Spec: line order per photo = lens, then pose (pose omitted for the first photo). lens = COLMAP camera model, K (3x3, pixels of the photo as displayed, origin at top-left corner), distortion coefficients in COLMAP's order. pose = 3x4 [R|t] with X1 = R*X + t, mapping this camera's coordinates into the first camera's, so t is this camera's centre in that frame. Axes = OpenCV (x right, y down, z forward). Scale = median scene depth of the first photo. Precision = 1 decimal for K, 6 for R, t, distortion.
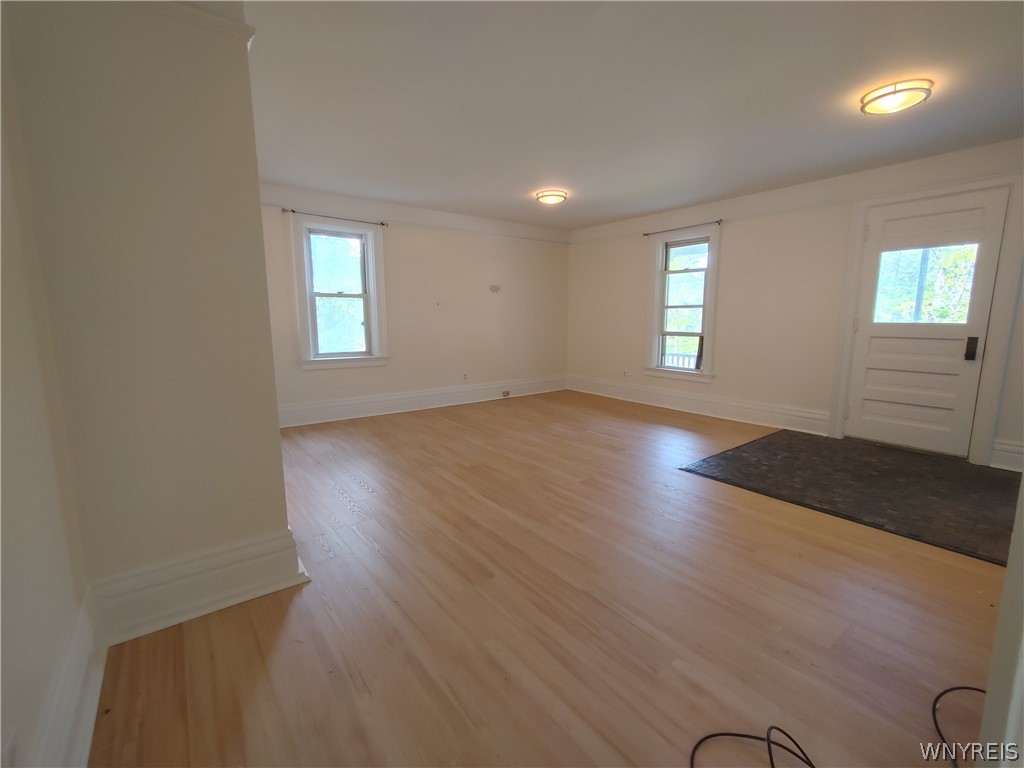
lens RADIAL K [[455.1, 0, 519.7], [0, 455.1, 381.7], [0, 0, 1]] dist [-0.002141, 0.000016]
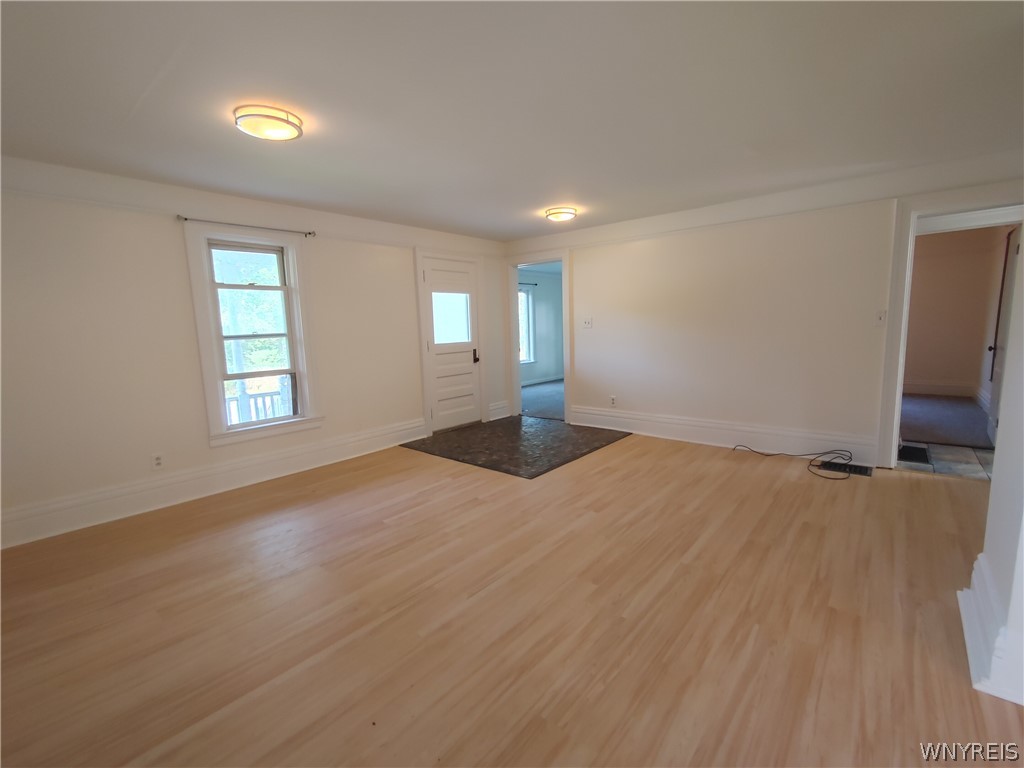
lens RADIAL K [[455.1, 0, 521.0], [0, 455.1, 387.2], [0, 0, 1]] dist [-0.002141, 0.000016]
pose [[-0.221540, -0.126970, 0.966850, -0.675458], [0.171273, 0.971008, 0.166761, -0.210398], [-0.959993, 0.202539, -0.193370, 1.172560]]
